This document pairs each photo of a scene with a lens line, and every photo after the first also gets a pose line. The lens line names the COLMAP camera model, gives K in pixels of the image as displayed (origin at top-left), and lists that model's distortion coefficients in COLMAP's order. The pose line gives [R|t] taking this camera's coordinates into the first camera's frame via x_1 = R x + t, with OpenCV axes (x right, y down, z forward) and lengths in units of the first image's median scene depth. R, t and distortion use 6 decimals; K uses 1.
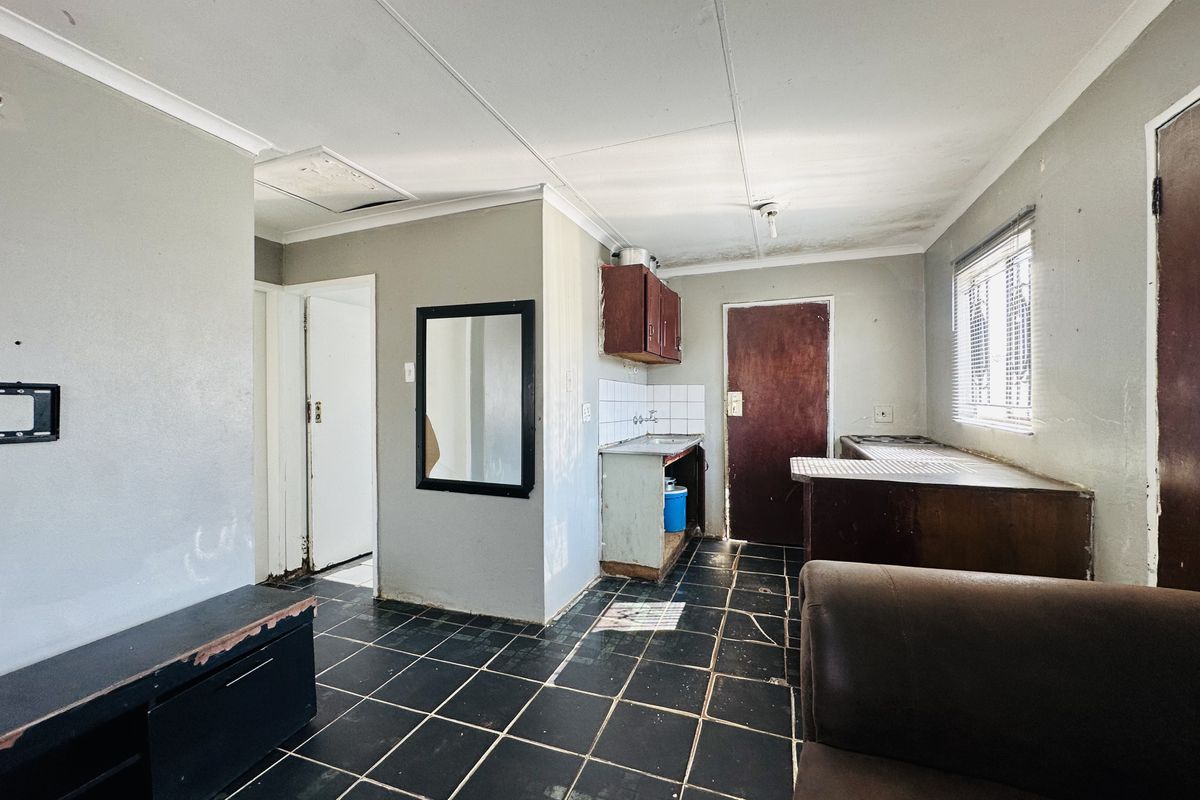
lens RADIAL K [[479.9, 0, 600.0], [0, 479.9, 400.0], [0, 0, 1]] dist [-0.000168, -0.000079]
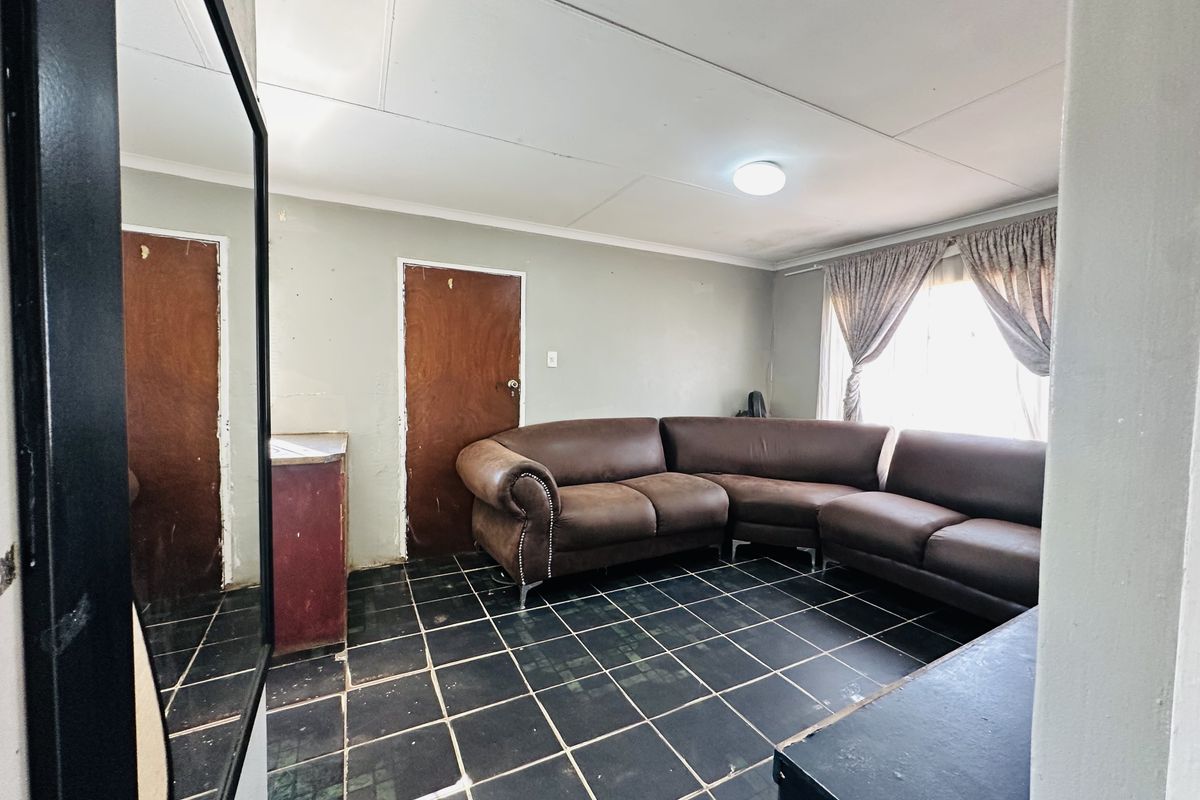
lens RADIAL K [[479.9, 0, 600.0], [0, 479.9, 400.0], [0, 0, 1]] dist [-0.000168, -0.000079]
pose [[-0.744519, -0.039617, 0.666425, -0.857127], [-0.008572, 0.998723, 0.049794, -0.027992], [-0.667546, 0.031360, -0.743908, 1.656309]]
